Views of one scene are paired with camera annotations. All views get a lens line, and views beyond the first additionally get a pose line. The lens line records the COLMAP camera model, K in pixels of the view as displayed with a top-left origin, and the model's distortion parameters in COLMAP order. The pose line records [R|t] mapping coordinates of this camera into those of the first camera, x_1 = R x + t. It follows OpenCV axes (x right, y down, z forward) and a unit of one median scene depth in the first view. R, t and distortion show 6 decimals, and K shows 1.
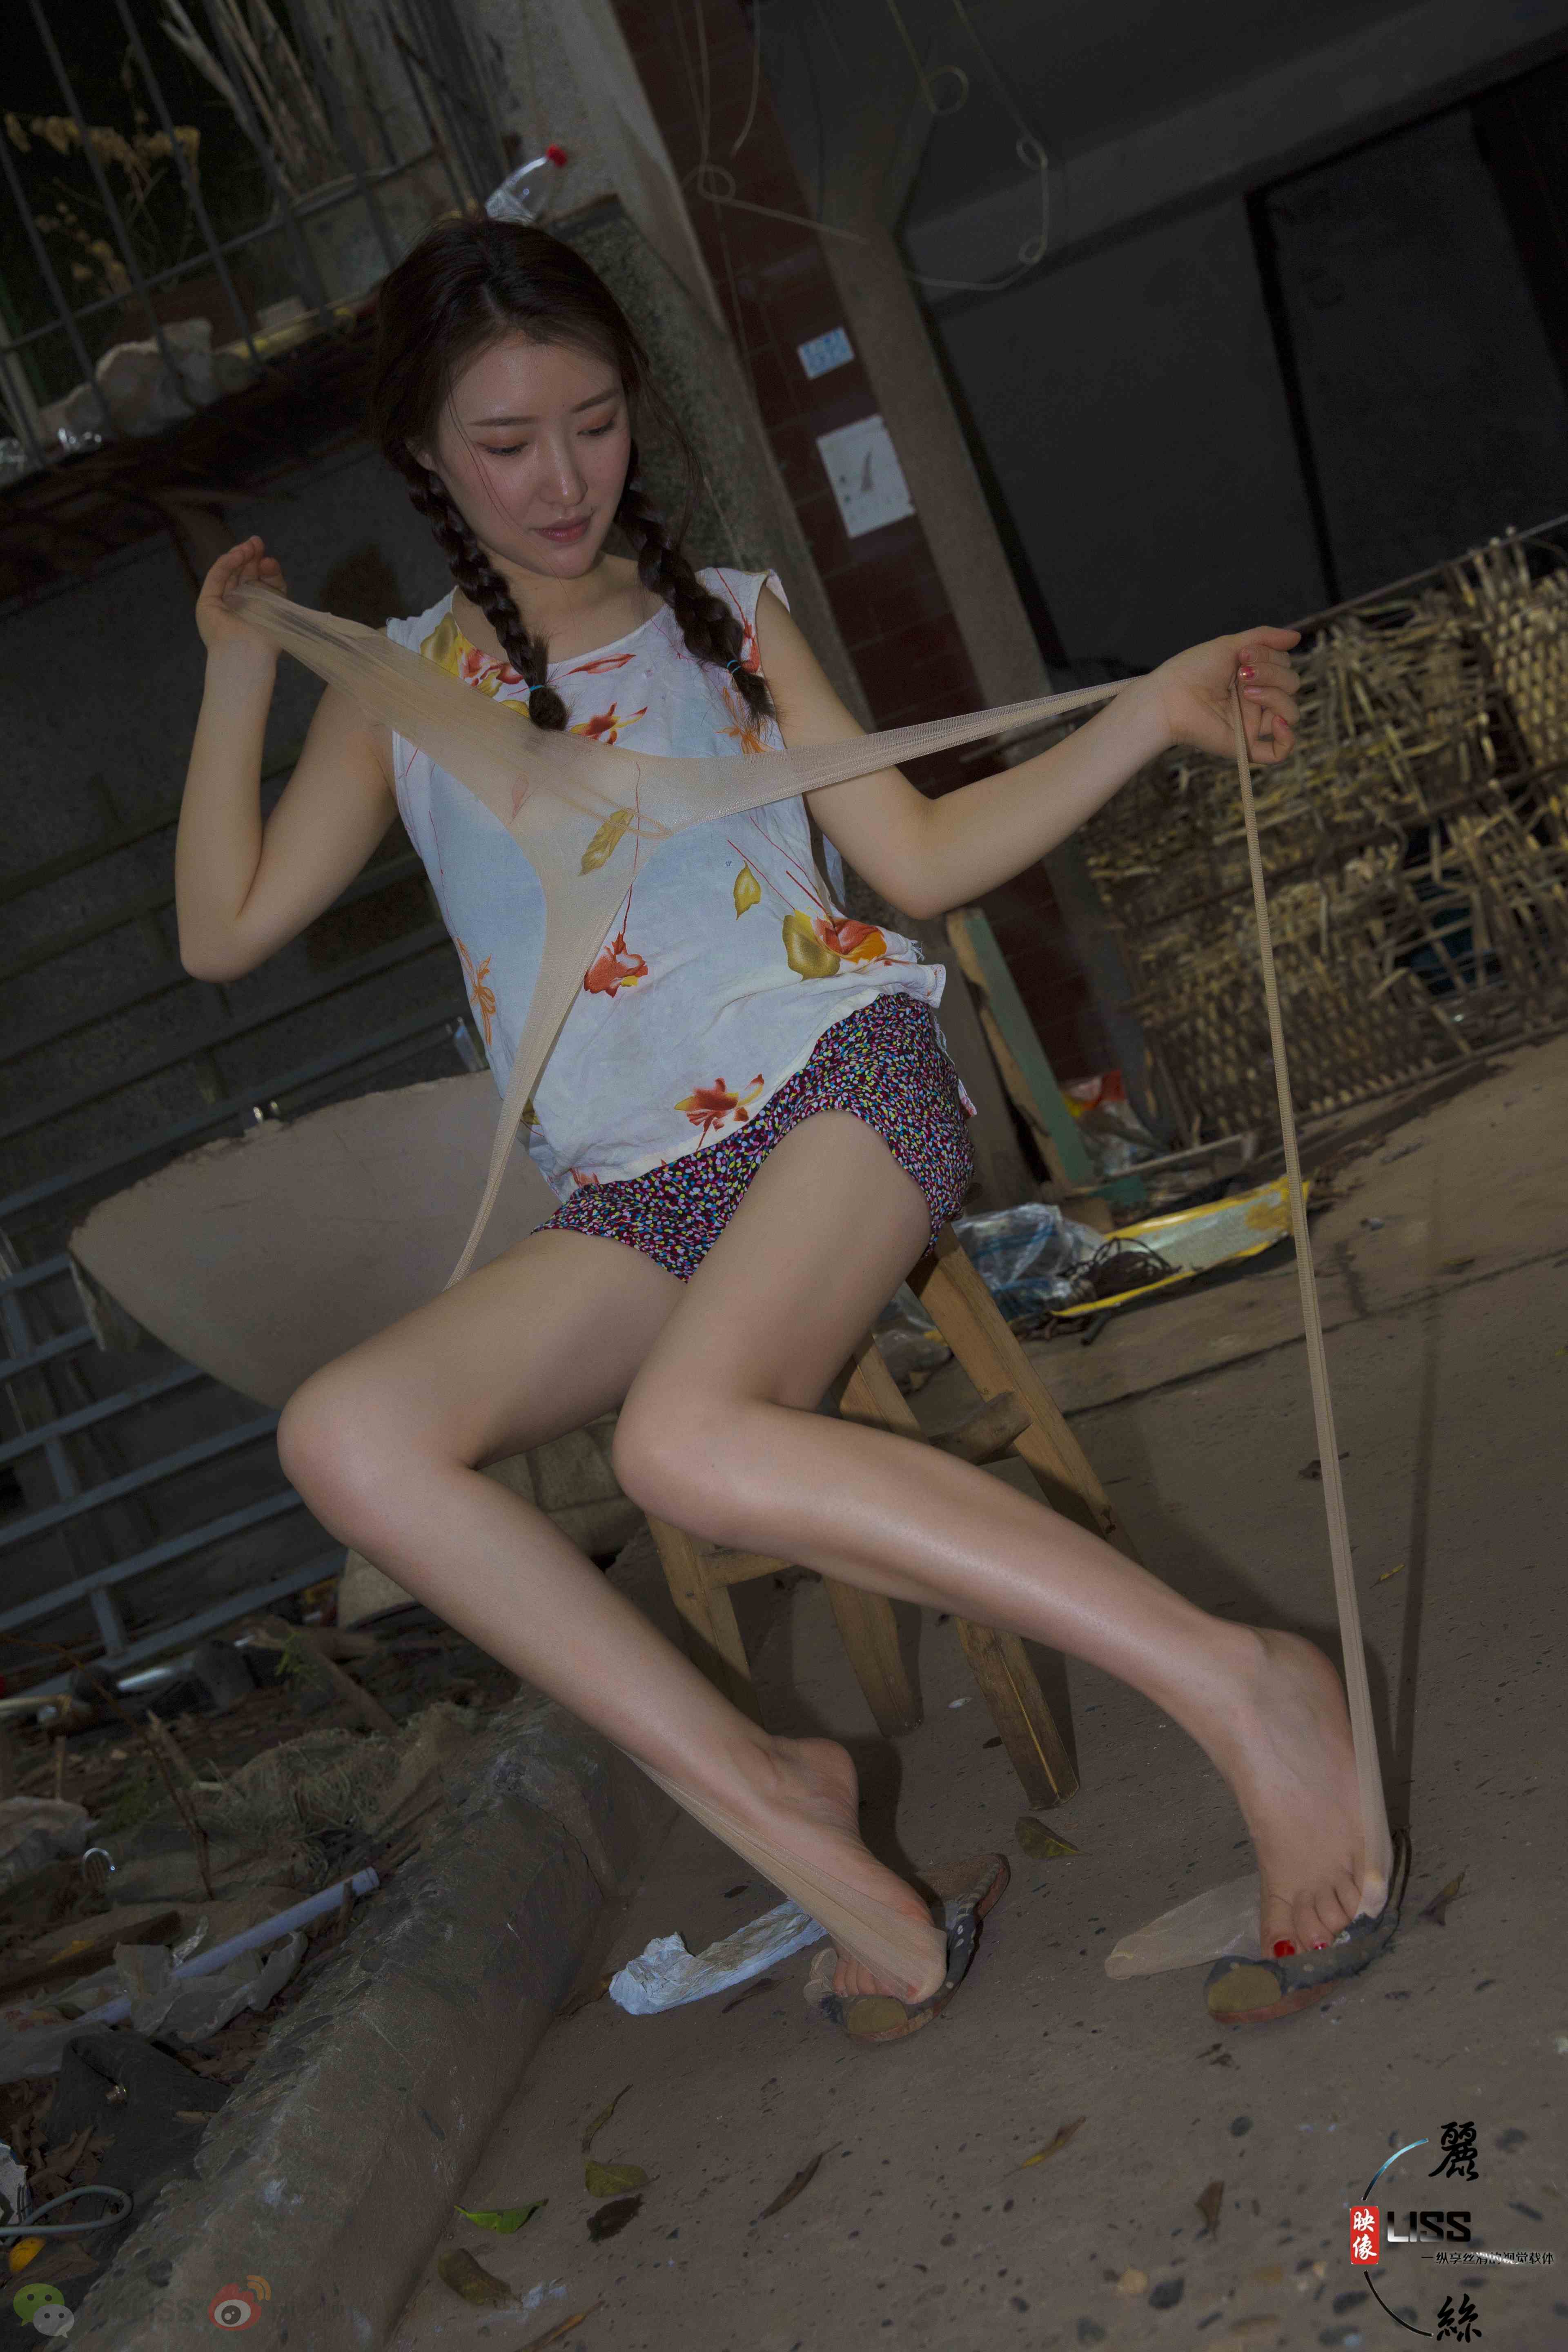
lens RADIAL K [[2569.5, 0, 778.7], [0, 2569.5, 1184.2], [0, 0, 1]] dist [0.028815, 0.053125]
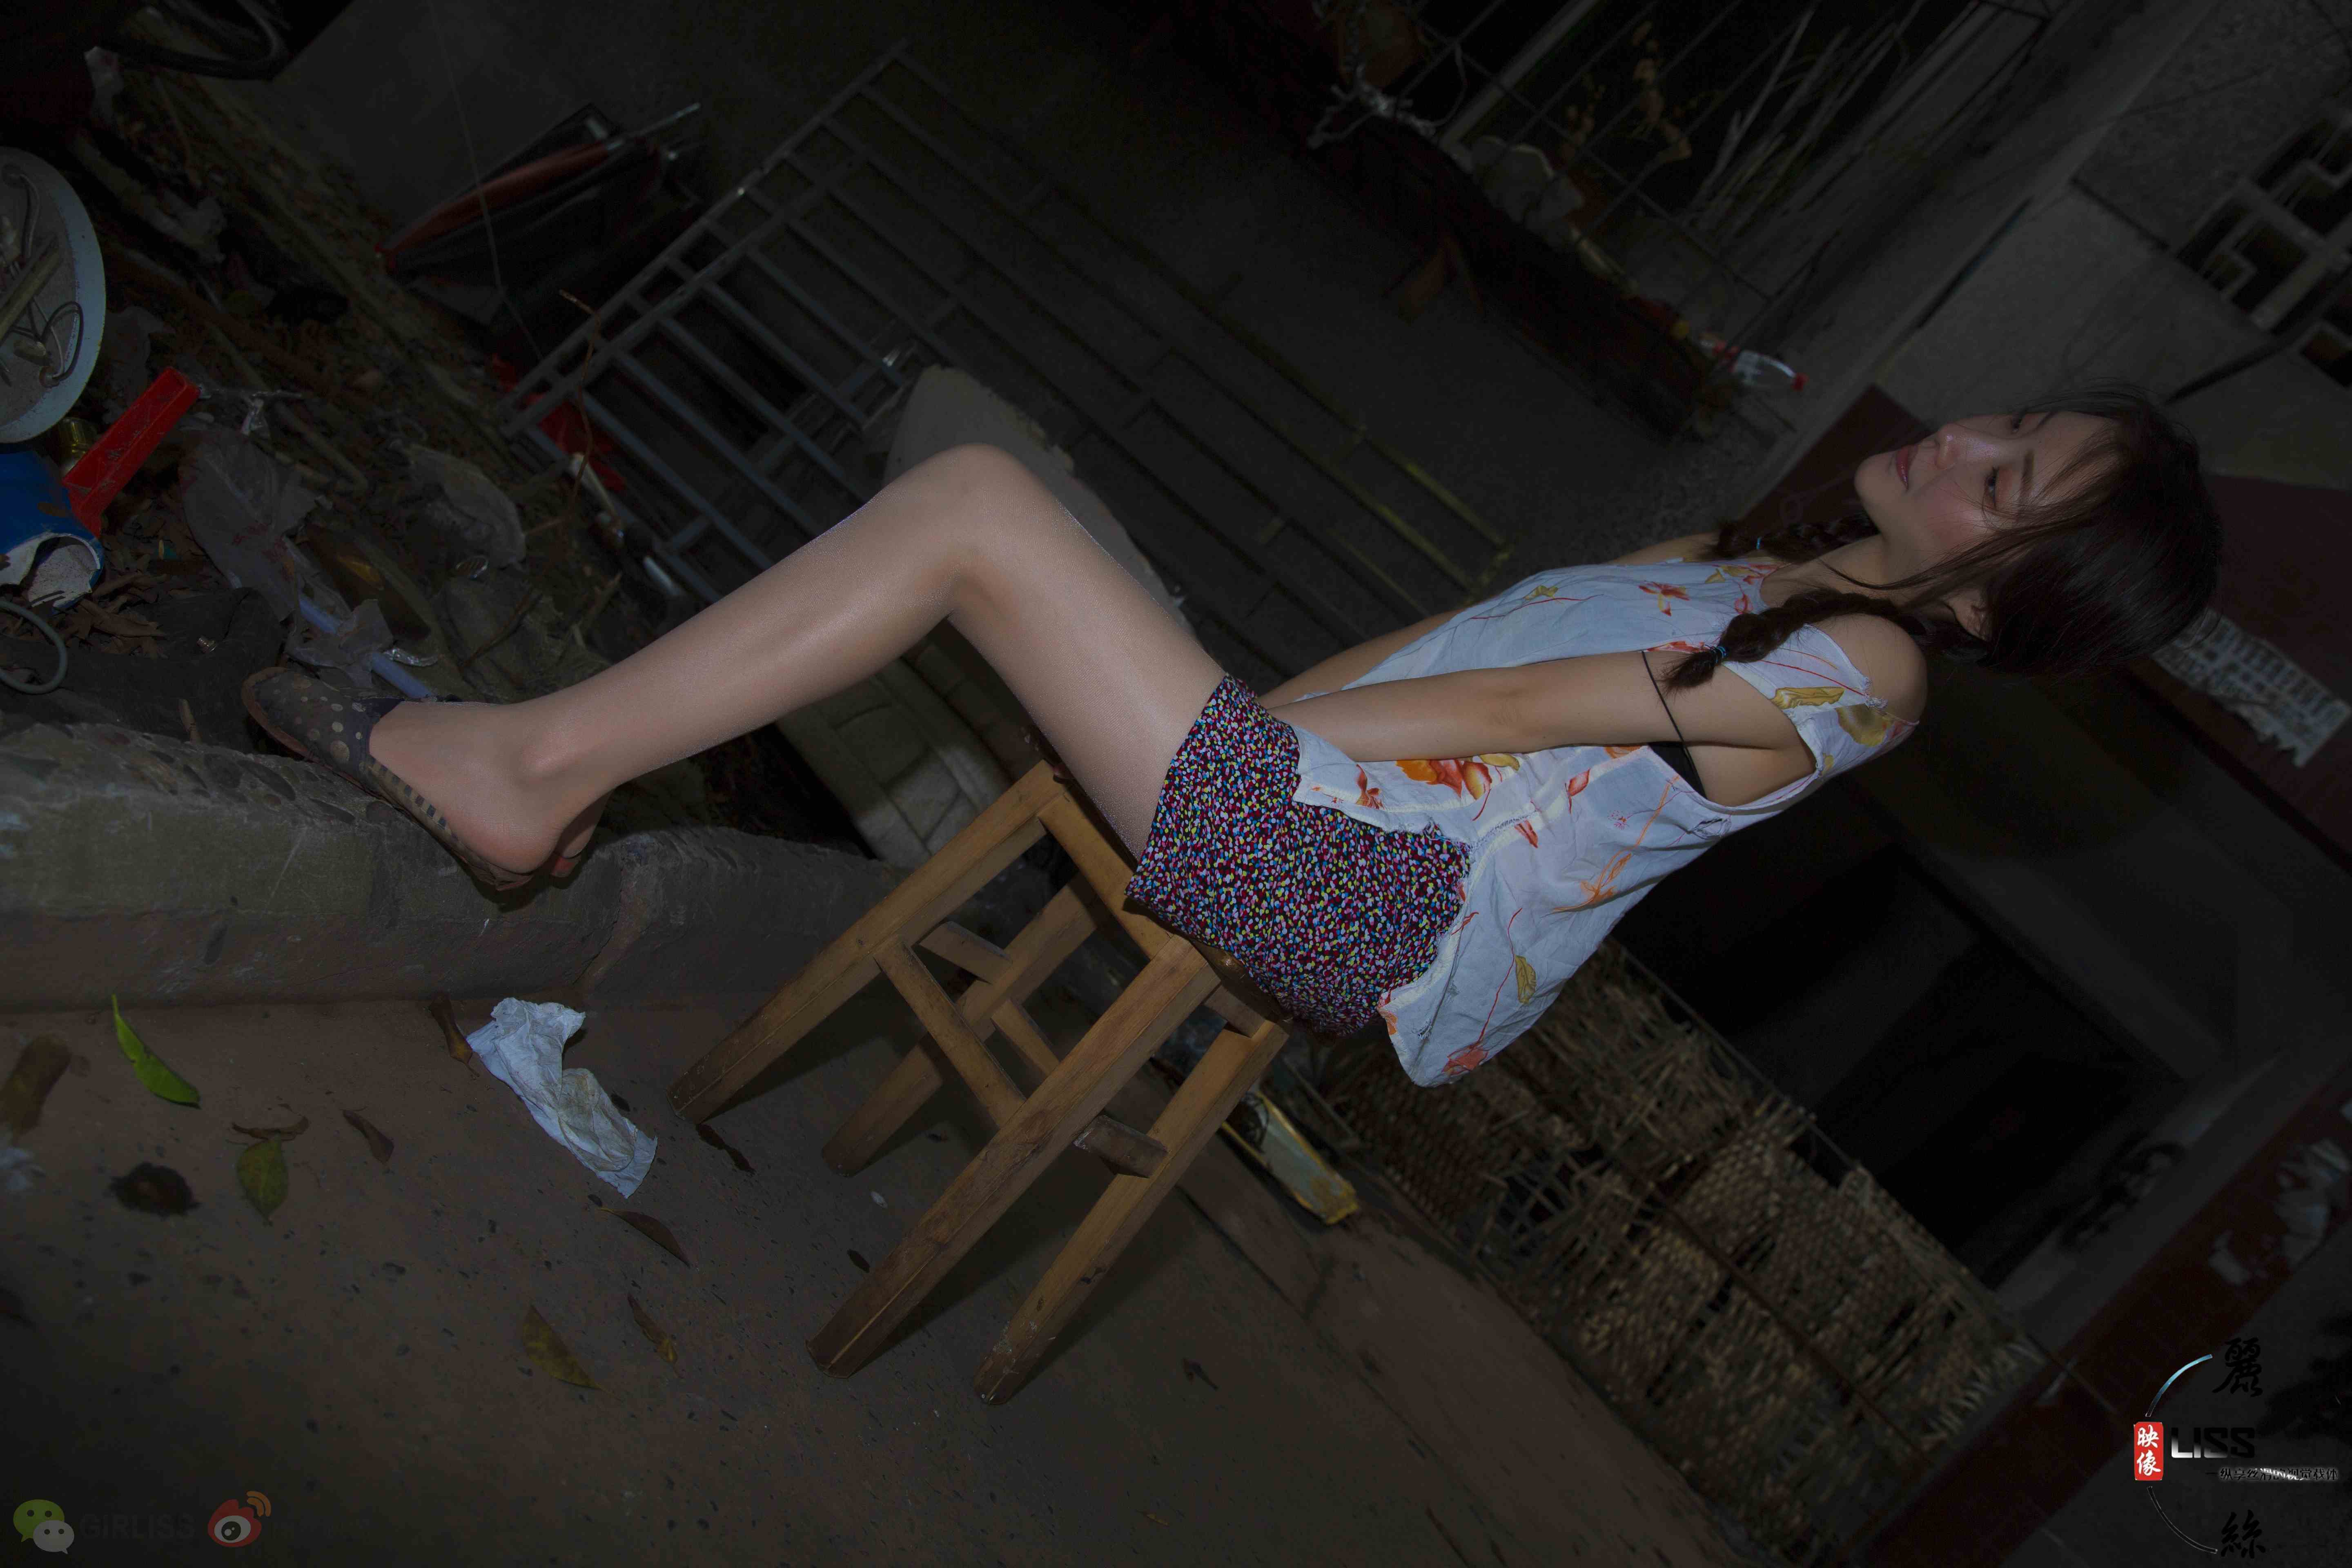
lens RADIAL K [[1582.2, 0, 1168.9], [0, 1582.2, 768.5], [0, 0, 1]] dist [-0.112530, 0.083545]
pose [[0.420572, 0.906632, -0.033724, -0.011328], [-0.907120, 0.419567, -0.033110, 0.017650], [-0.015869, 0.044517, 0.998883, 0.167973]]
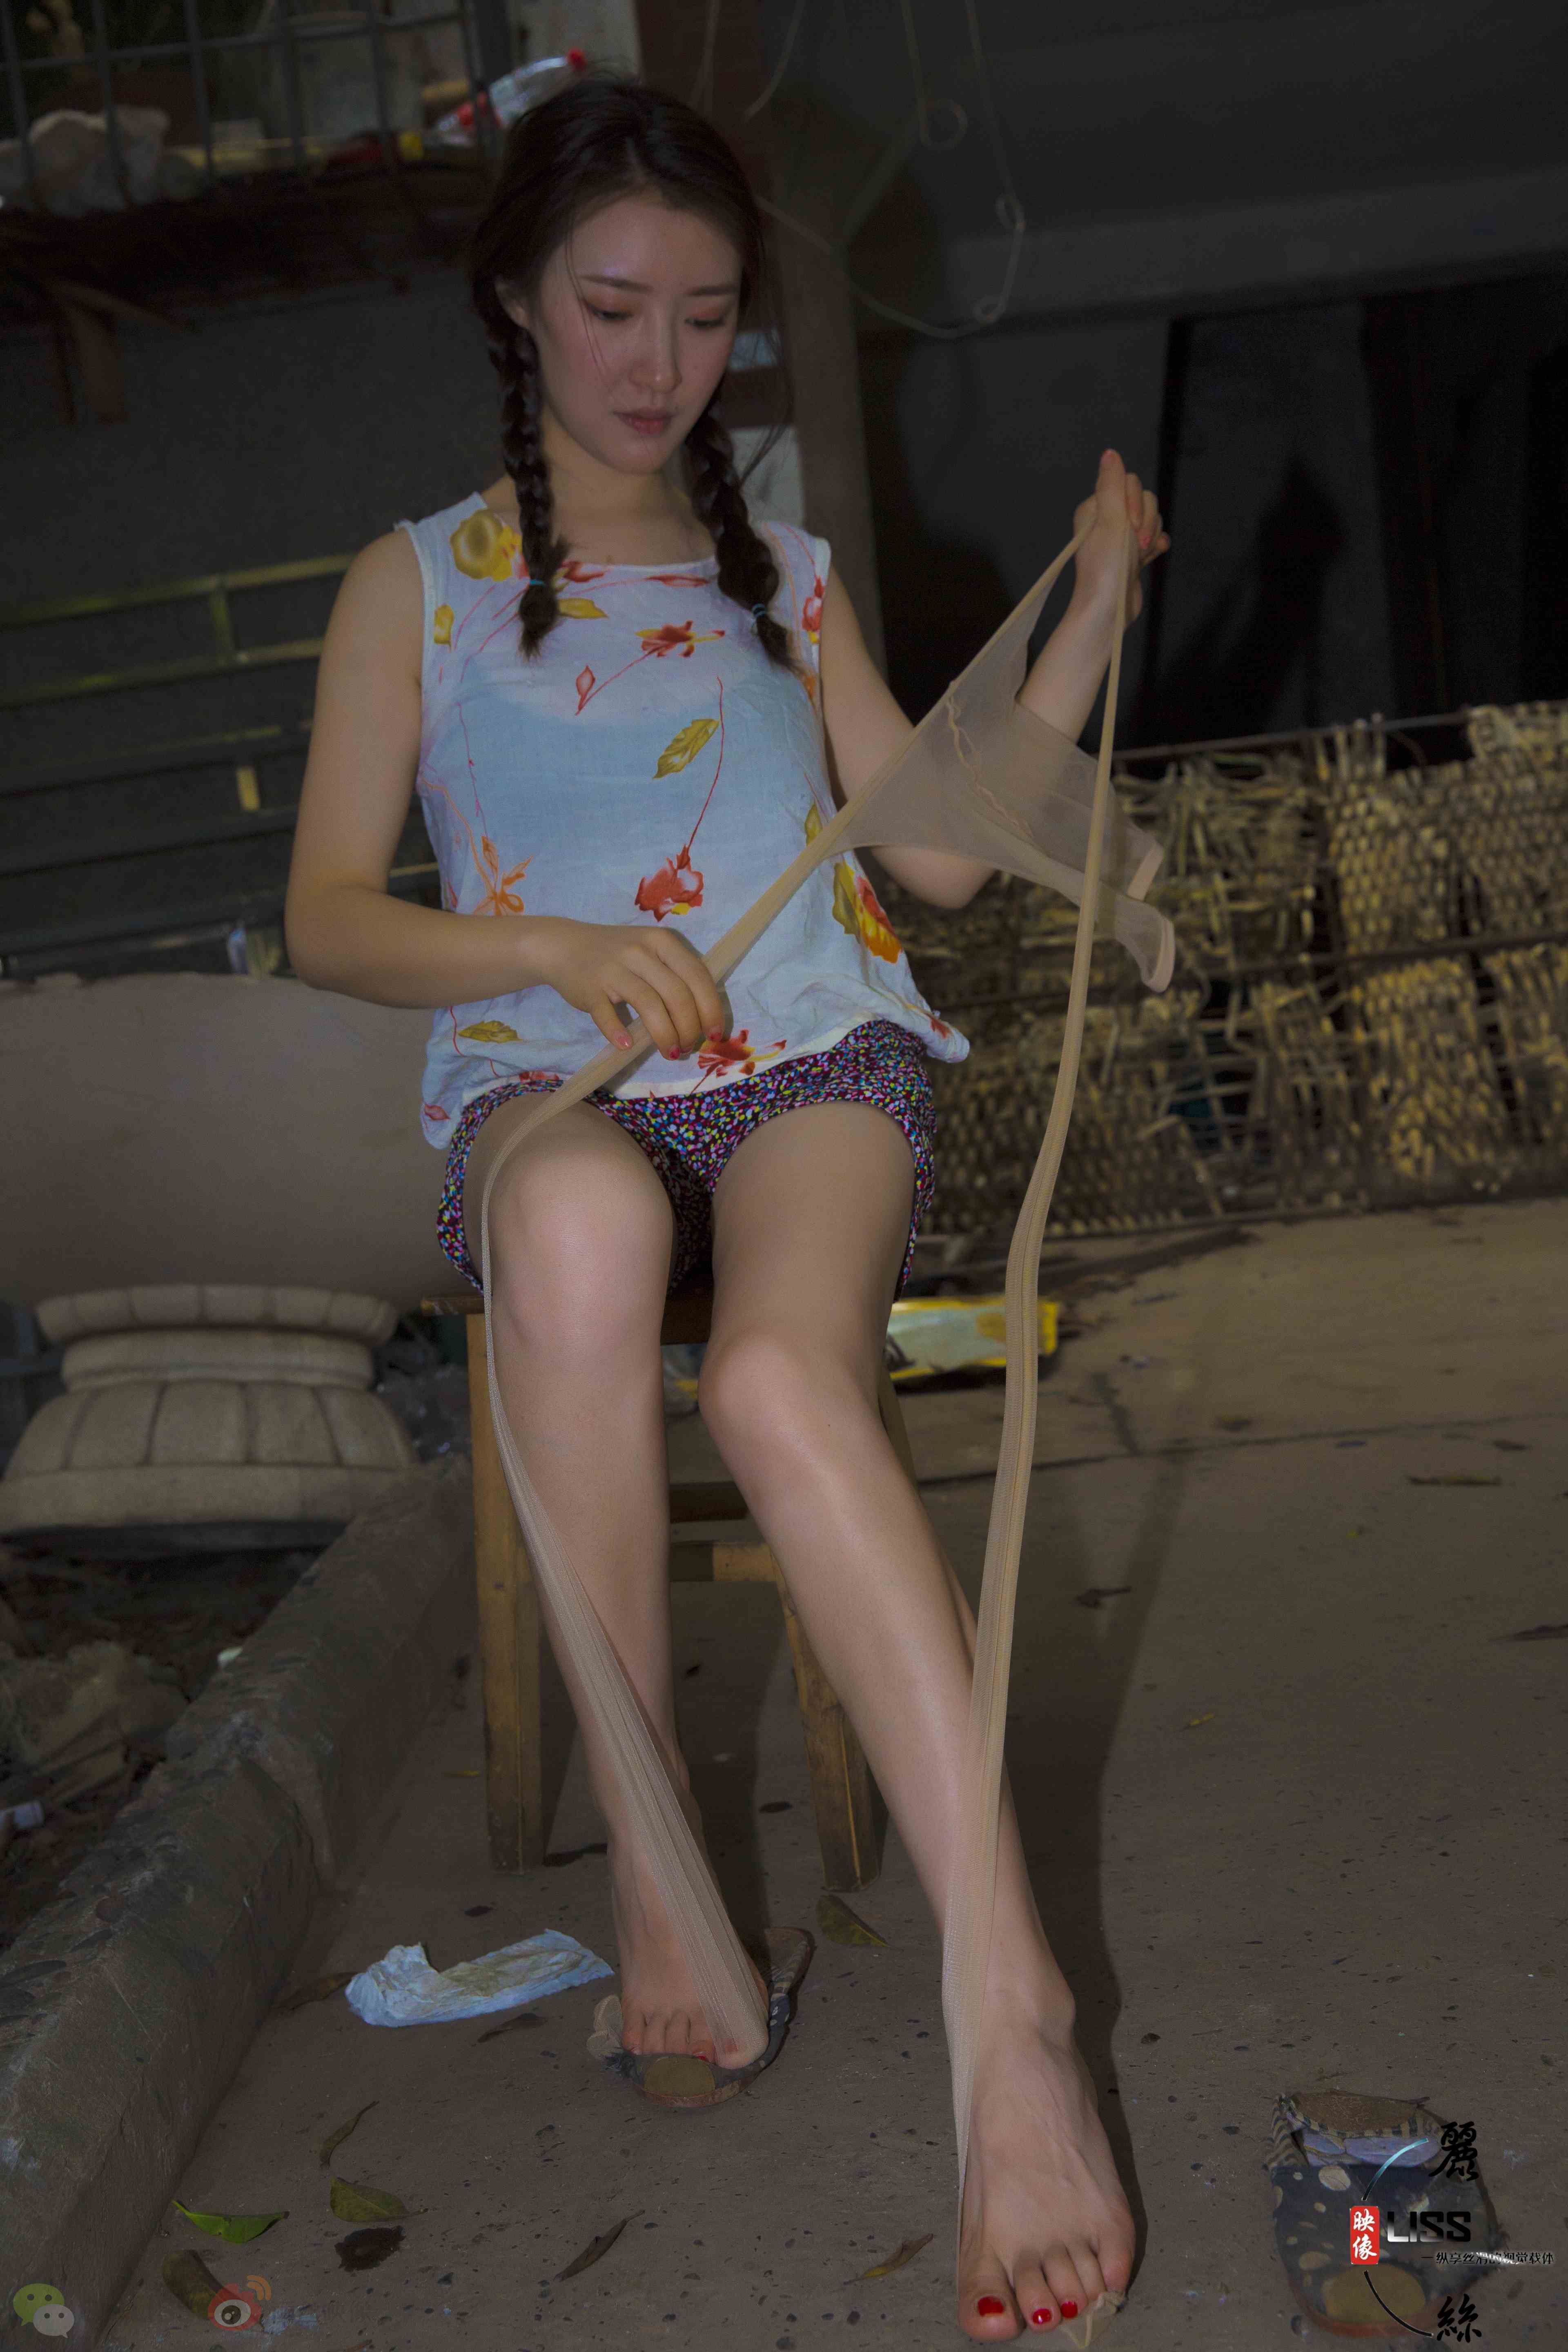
lens RADIAL K [[2650.8, 0, 784.0], [0, 2650.8, 1176.0], [0, 0, 1]] dist [0.043560, 0.048819]
pose [[0.959112, 0.240770, 0.148775, -0.053724], [-0.237898, 0.970582, -0.037078, 0.013484], [-0.153326, 0.000169, 0.988176, 0.020580]]
